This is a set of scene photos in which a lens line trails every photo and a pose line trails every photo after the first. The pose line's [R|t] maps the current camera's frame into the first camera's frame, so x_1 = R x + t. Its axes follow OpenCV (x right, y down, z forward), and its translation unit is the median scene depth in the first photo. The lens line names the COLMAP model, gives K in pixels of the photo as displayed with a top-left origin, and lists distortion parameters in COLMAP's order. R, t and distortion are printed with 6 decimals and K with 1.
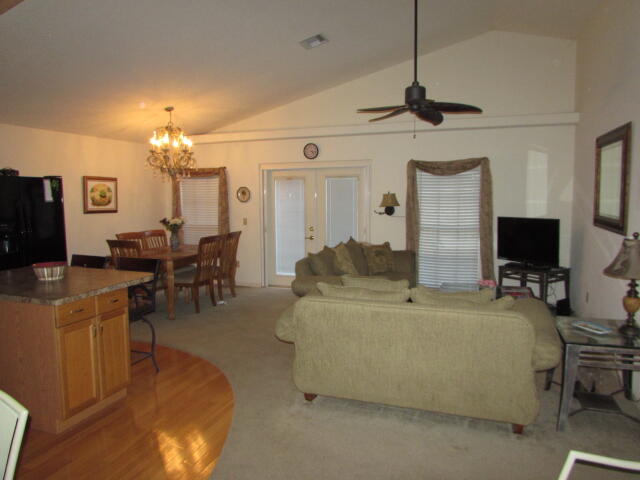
lens RADIAL K [[451.3, 0, 319.6], [0, 451.3, 238.4], [0, 0, 1]] dist [-0.033961, 0.015543]
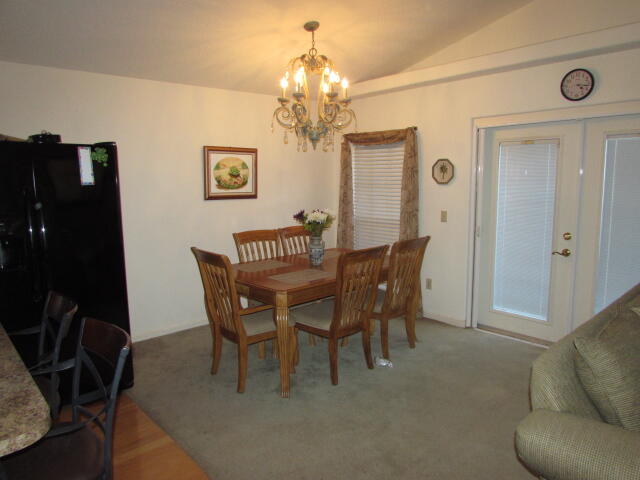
lens RADIAL K [[451.3, 0, 316.6], [0, 451.3, 232.1], [0, 0, 1]] dist [-0.033961, 0.015543]
pose [[0.880107, 0.054816, -0.471600, -0.031843], [-0.039570, 0.998326, 0.042195, -0.038876], [0.473124, -0.018475, 0.880802, 0.427083]]
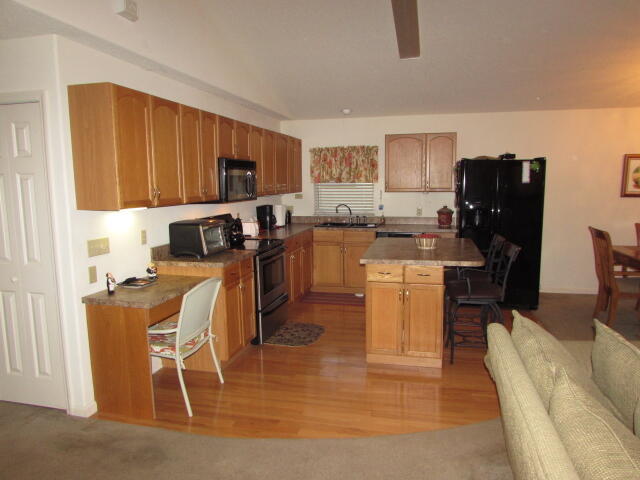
lens RADIAL K [[451.3, 0, 324.2], [0, 451.3, 242.1], [0, 0, 1]] dist [-0.033961, 0.015543]
pose [[0.121641, 0.139786, -0.982682, 0.270168], [-0.086089, 0.987788, 0.129856, -0.028417], [0.988834, 0.068802, 0.132189, 0.281399]]
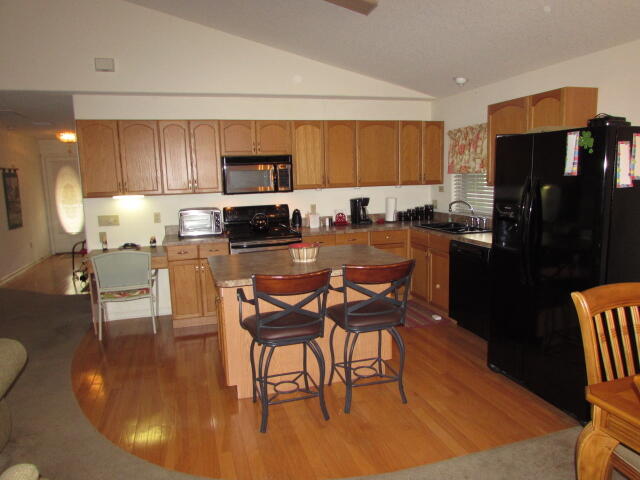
lens RADIAL K [[451.3, 0, 322.4], [0, 451.3, 242.0], [0, 0, 1]] dist [-0.033961, 0.015543]
pose [[-0.800135, 0.119816, -0.587732, -0.036711], [-0.022760, 0.973076, 0.229359, -0.083334], [0.599388, 0.196895, -0.775865, 0.870019]]
